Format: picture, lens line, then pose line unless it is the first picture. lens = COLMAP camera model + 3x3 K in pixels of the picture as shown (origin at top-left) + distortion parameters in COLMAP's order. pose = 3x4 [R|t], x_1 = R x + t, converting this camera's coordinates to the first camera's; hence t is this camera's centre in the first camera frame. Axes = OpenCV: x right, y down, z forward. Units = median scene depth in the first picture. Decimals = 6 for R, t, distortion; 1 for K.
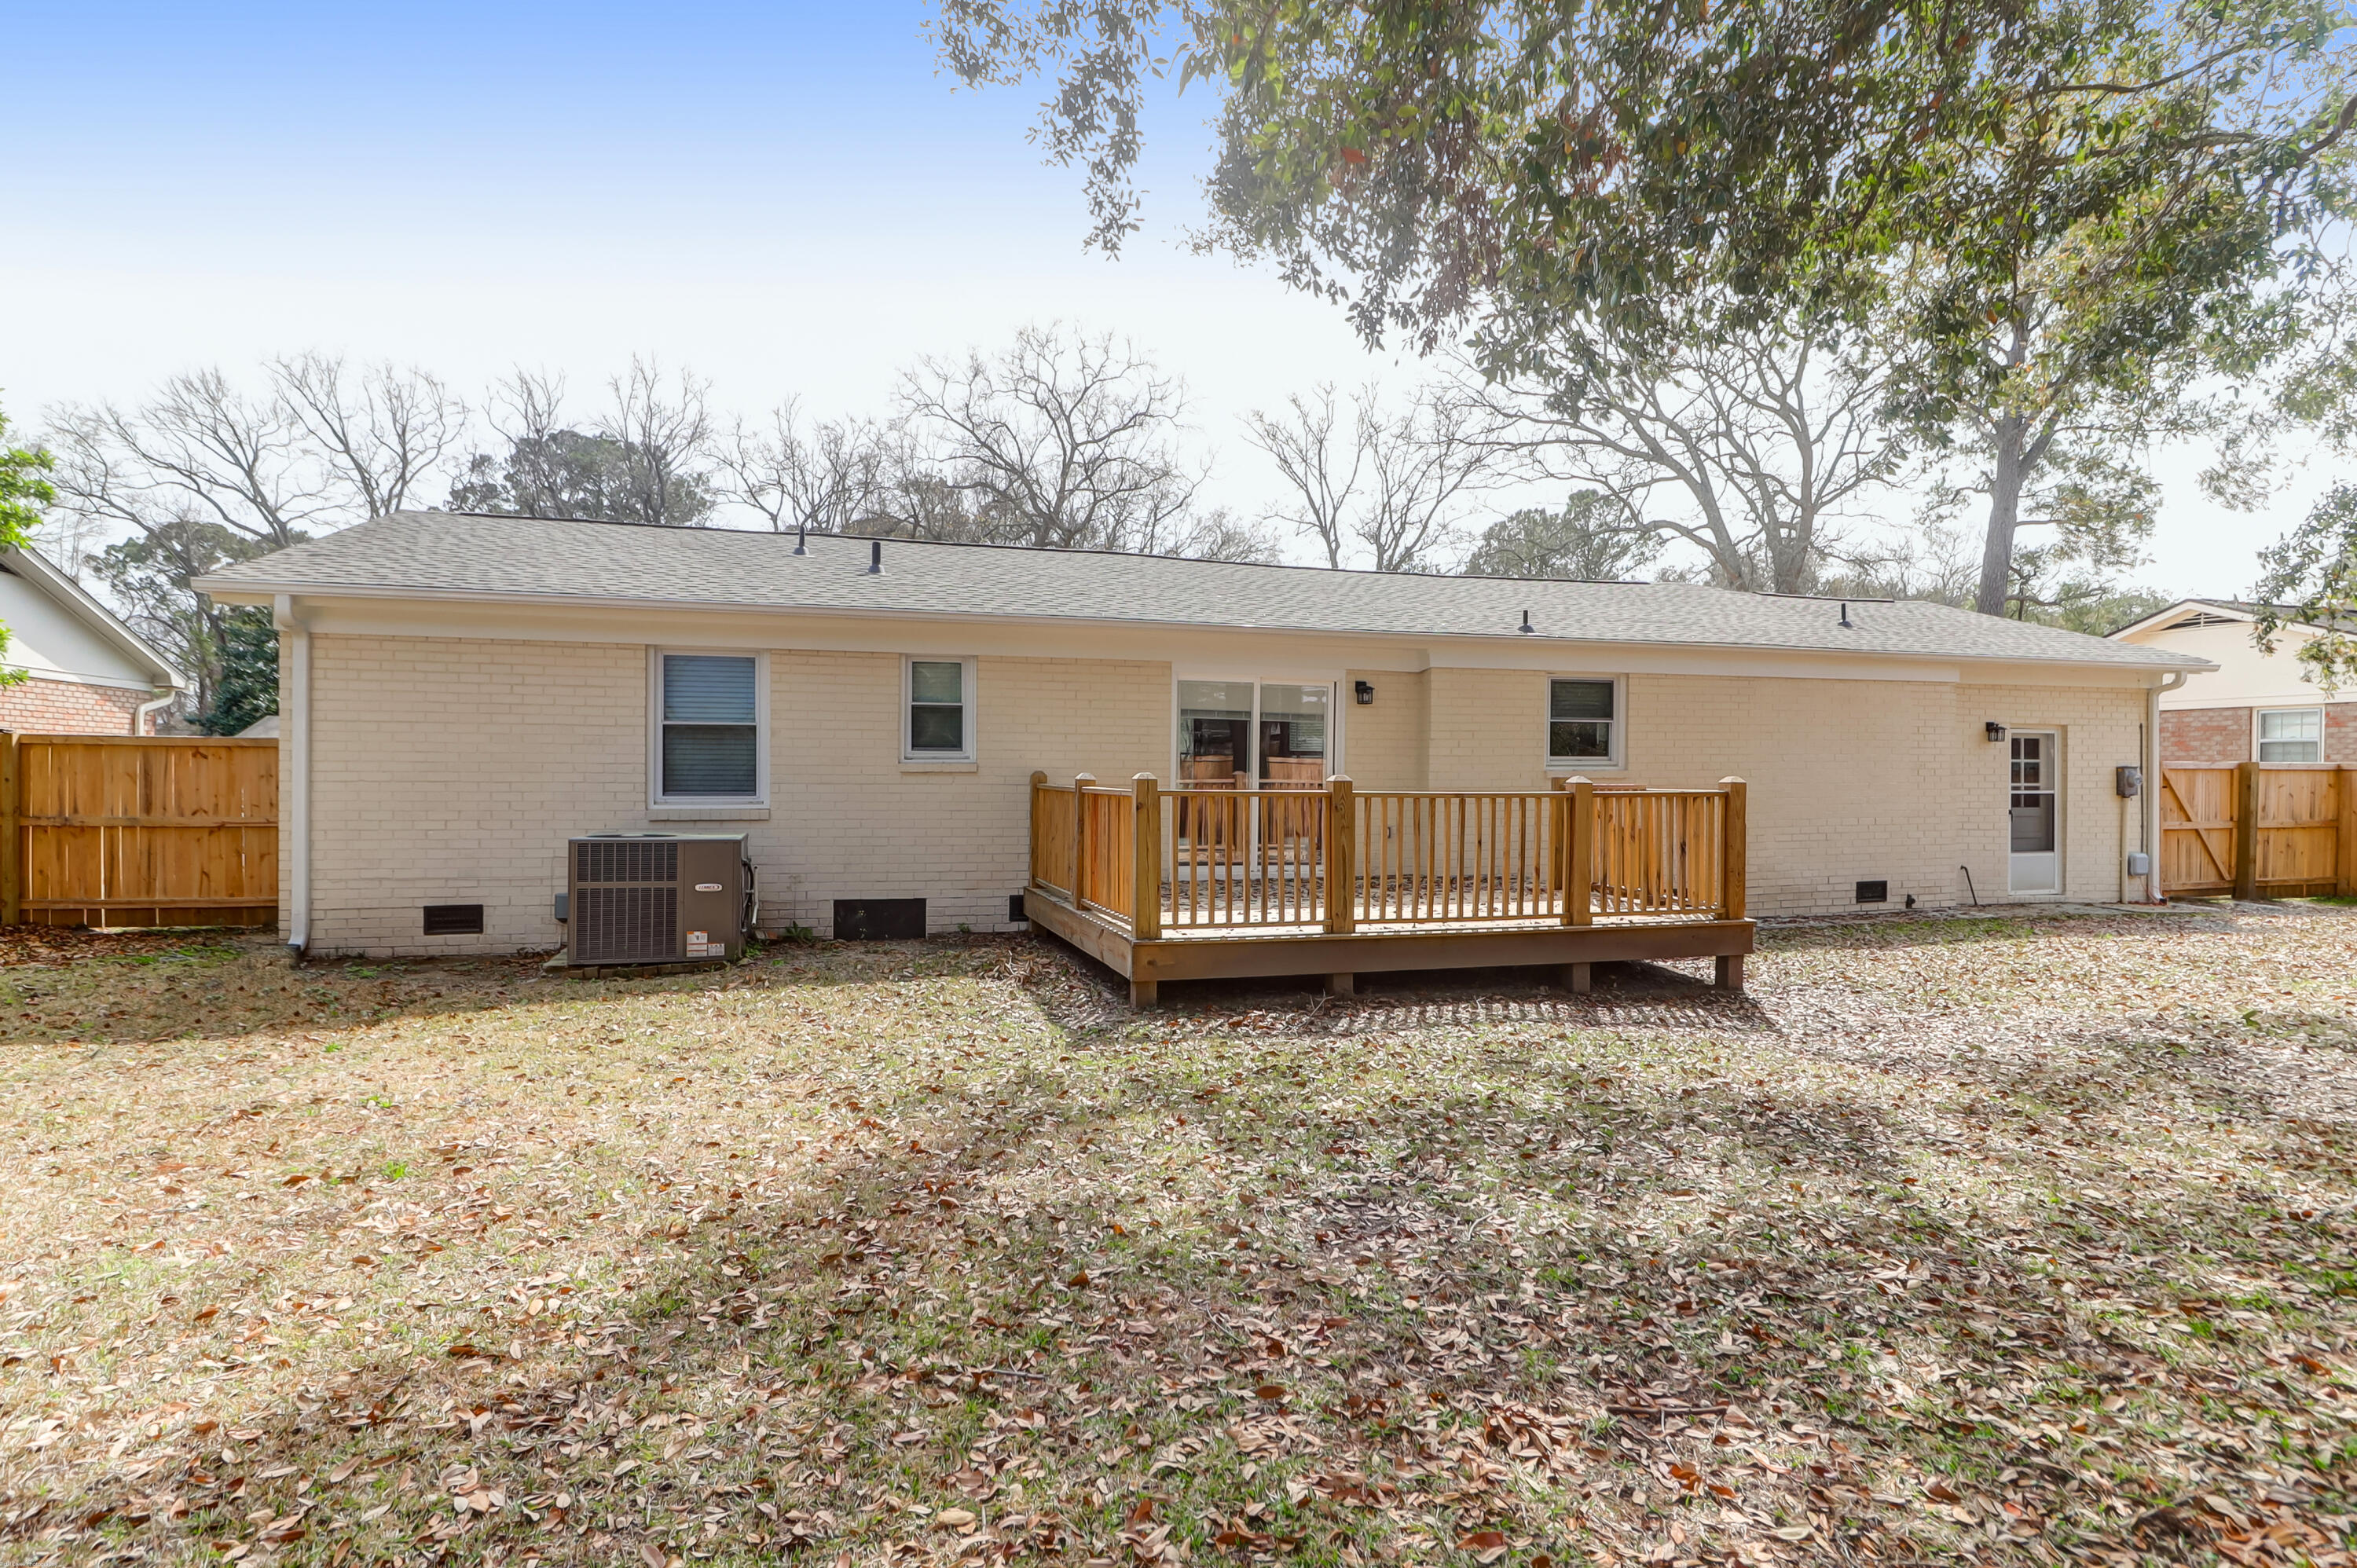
lens RADIAL K [[1184.5, 0, 1177.9], [0, 1184.5, 779.4], [0, 0, 1]] dist [-0.000734, -0.000171]
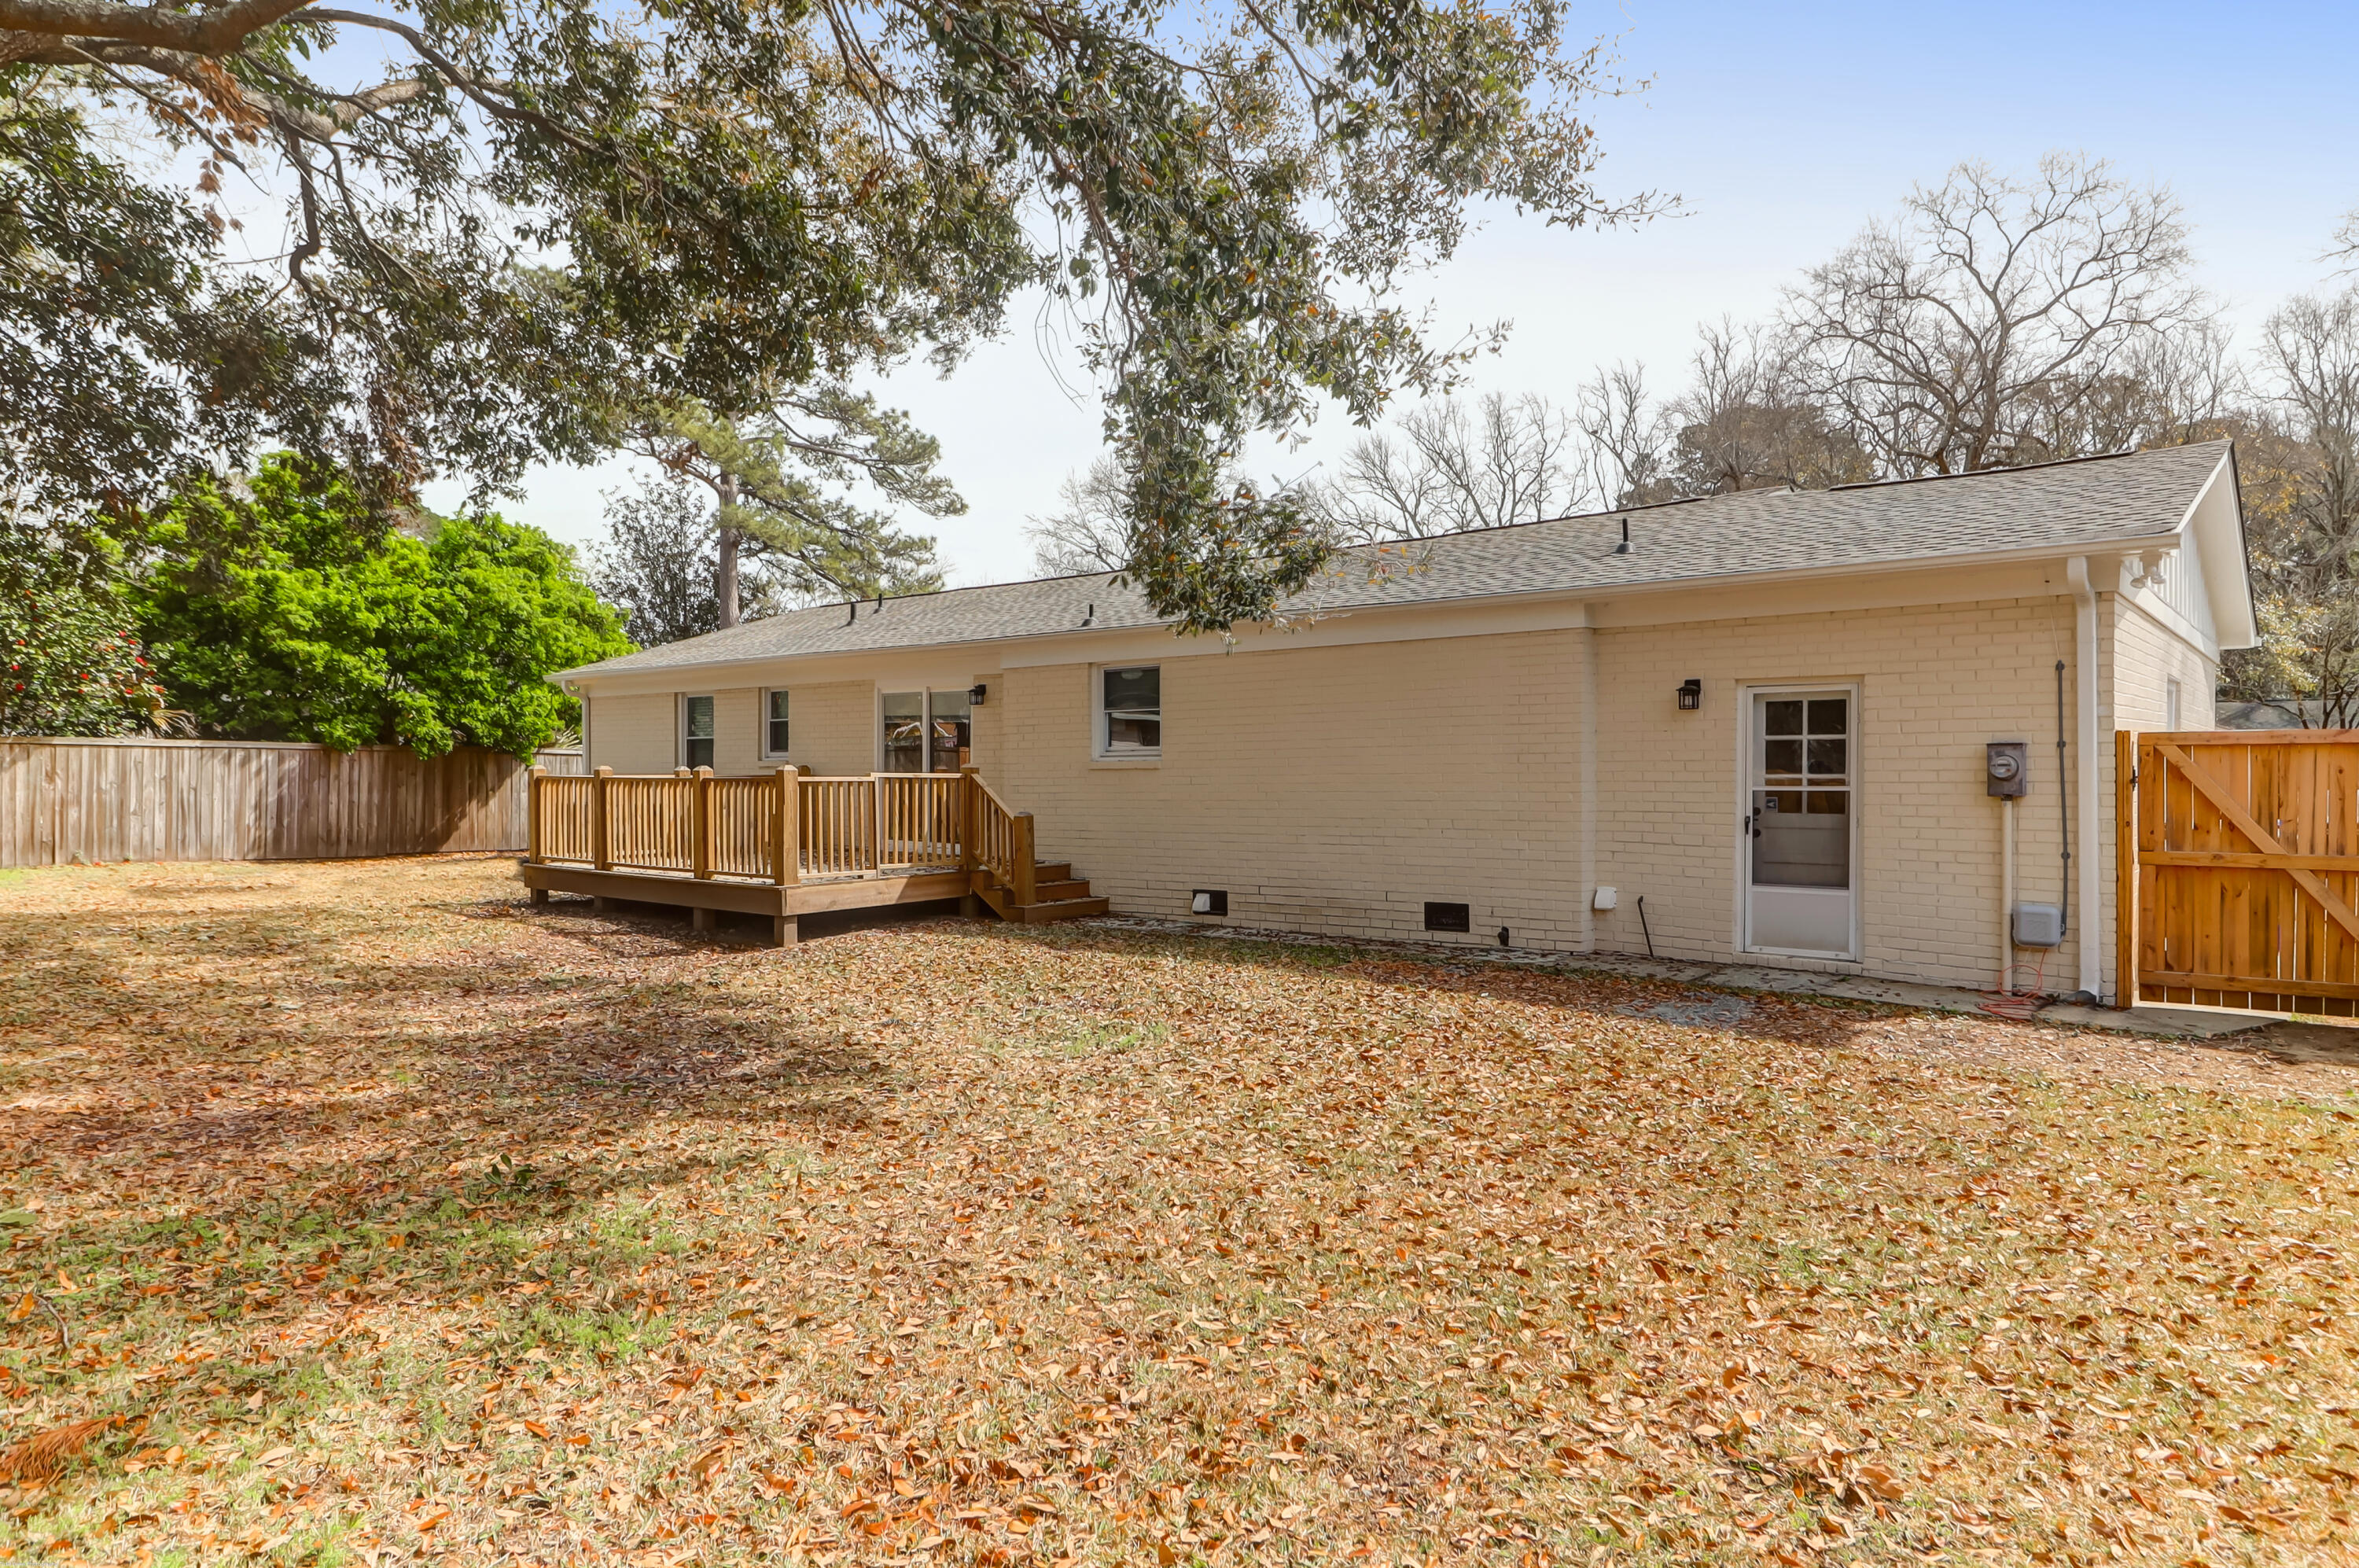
lens RADIAL K [[1401.4, 0, 1176.3], [0, 1401.4, 773.1], [0, 0, 1]] dist [0.002086, 0.000284]
pose [[0.574019, -0.005769, -0.818822, 1.207749], [-0.004210, 0.999941, -0.009996, 0.012703], [0.818831, 0.009185, 0.573960, 0.341022]]
